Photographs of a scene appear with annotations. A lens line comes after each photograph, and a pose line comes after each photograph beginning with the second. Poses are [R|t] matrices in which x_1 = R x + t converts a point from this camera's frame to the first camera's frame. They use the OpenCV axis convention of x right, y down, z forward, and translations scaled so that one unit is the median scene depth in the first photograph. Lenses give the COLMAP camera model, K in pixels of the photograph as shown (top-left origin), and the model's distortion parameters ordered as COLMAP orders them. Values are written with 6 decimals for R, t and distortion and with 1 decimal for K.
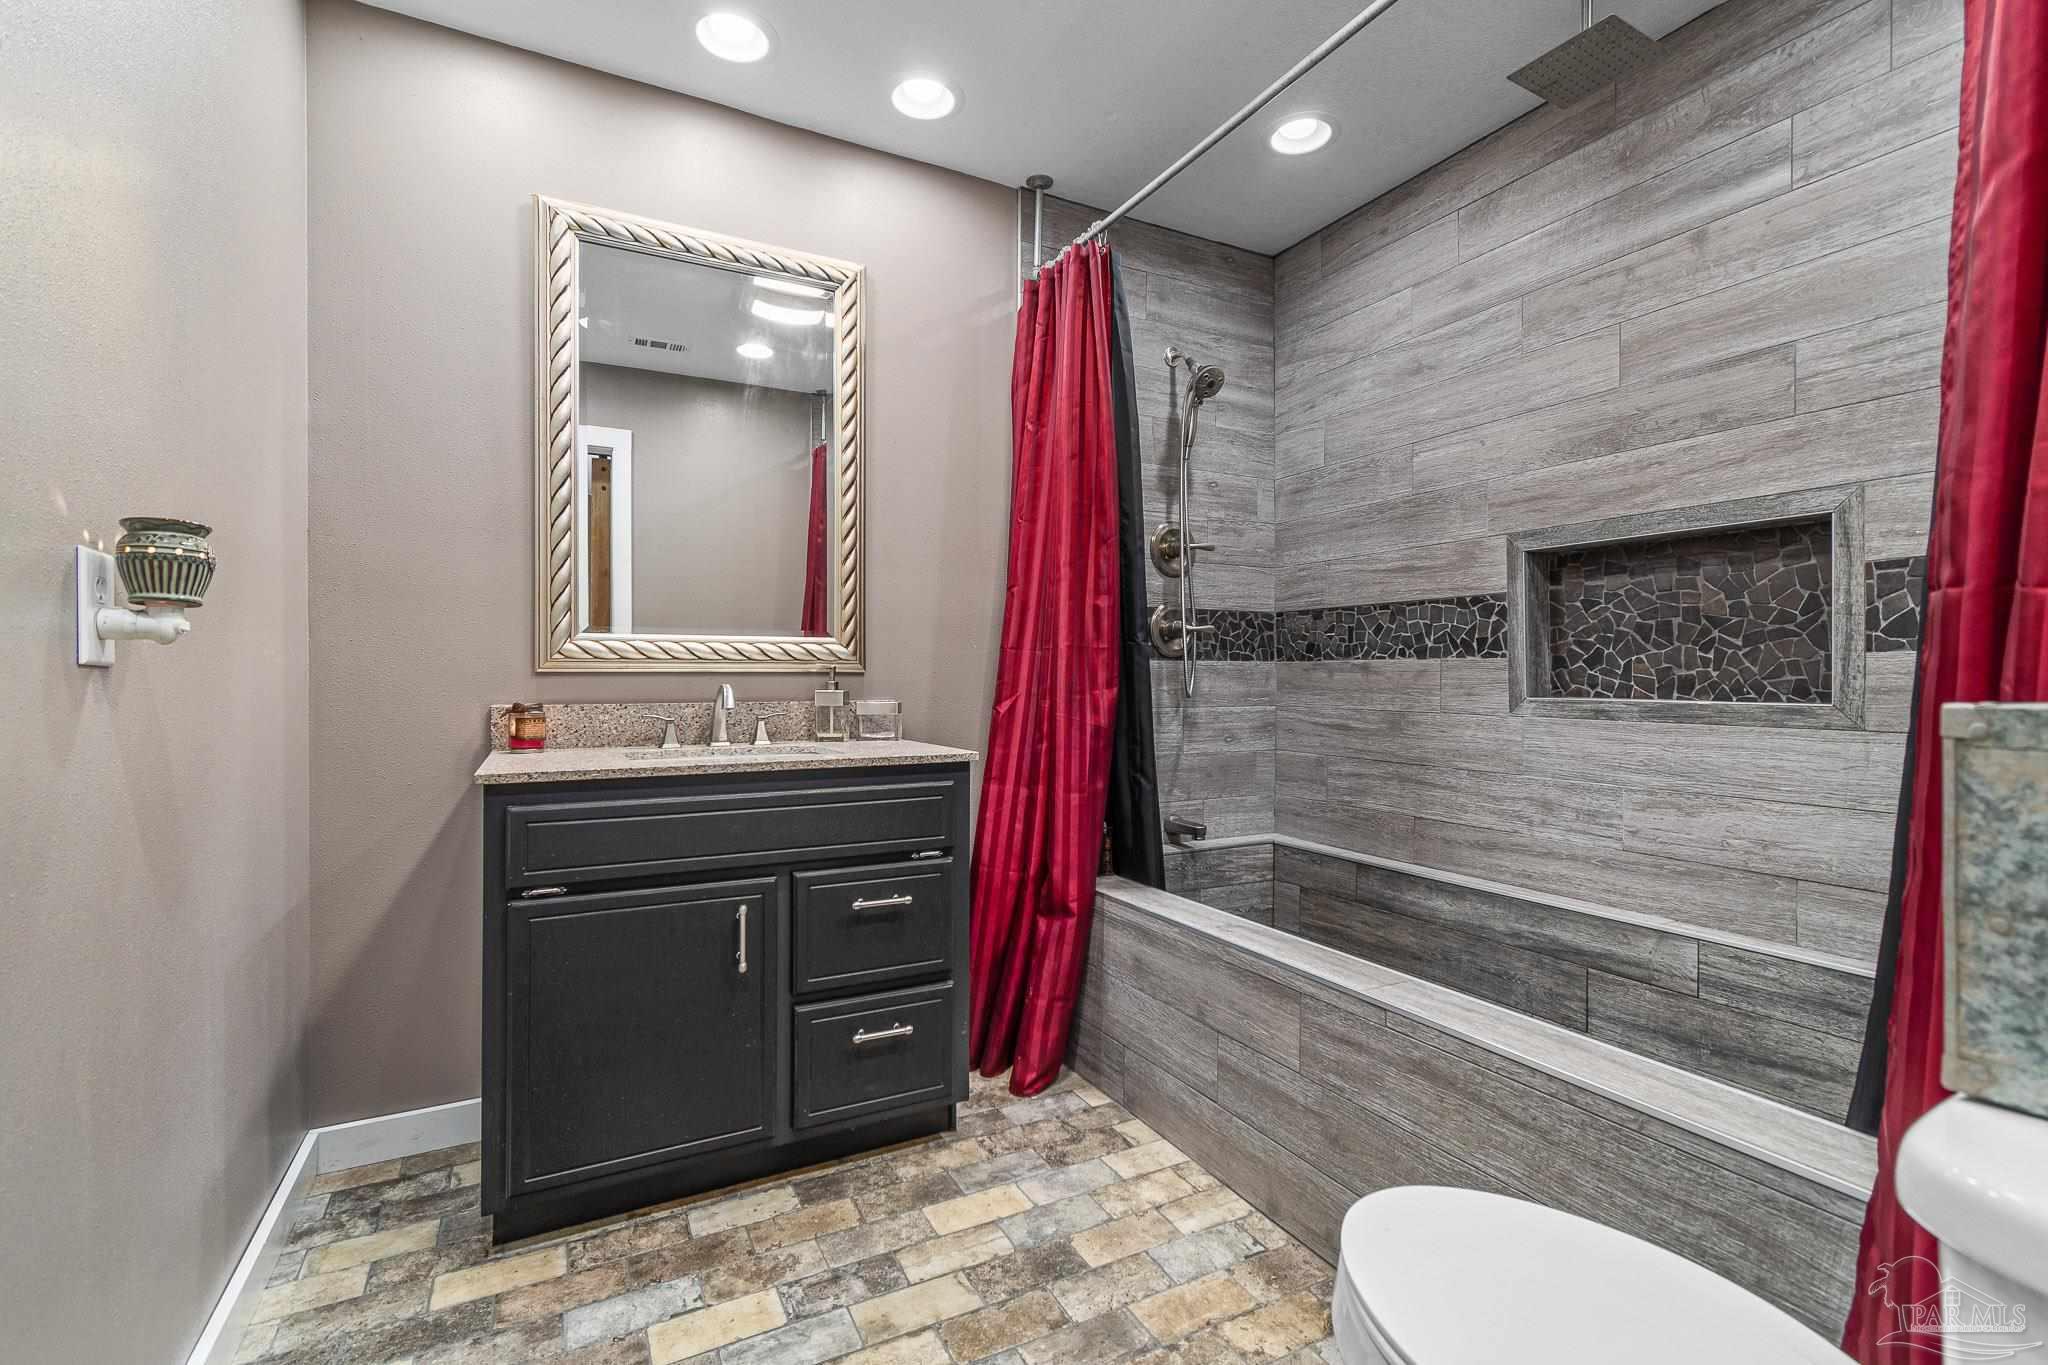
lens RADIAL K [[926.0, 0, 1030.5], [0, 926.0, 683.0], [0, 0, 1]] dist [0.002628, -0.001175]
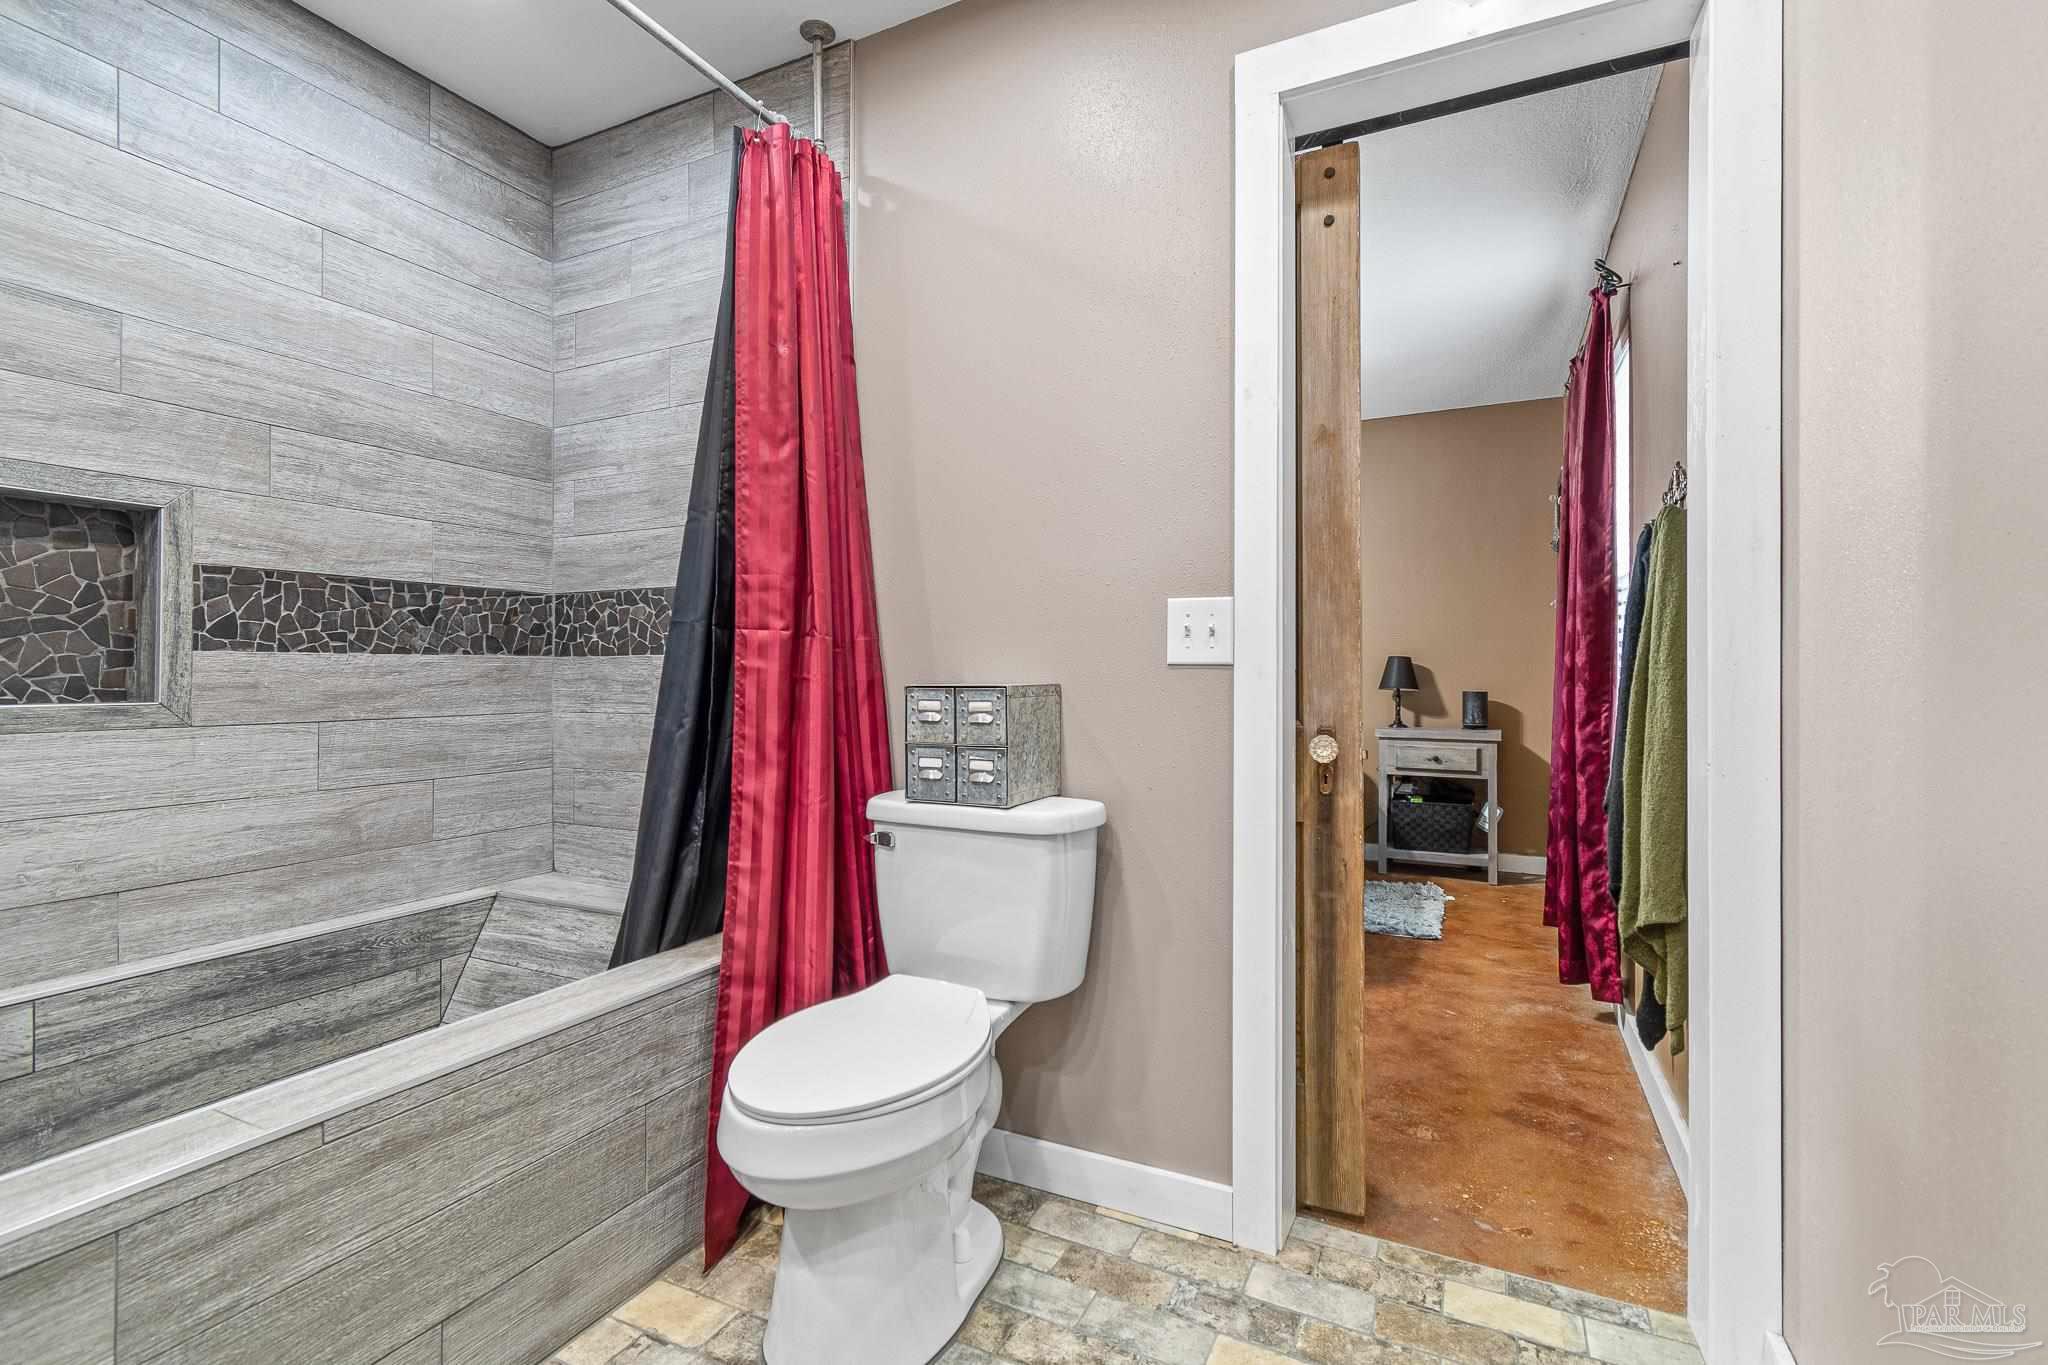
lens RADIAL K [[926.0, 0, 1023.0], [0, 926.0, 678.0], [0, 0, 1]] dist [0.002628, -0.001175]
pose [[-0.589442, -0.005906, 0.807789, -0.473663], [0.002876, 0.999952, 0.009410, -0.009636], [-0.807805, 0.007870, -0.589397, 0.843986]]
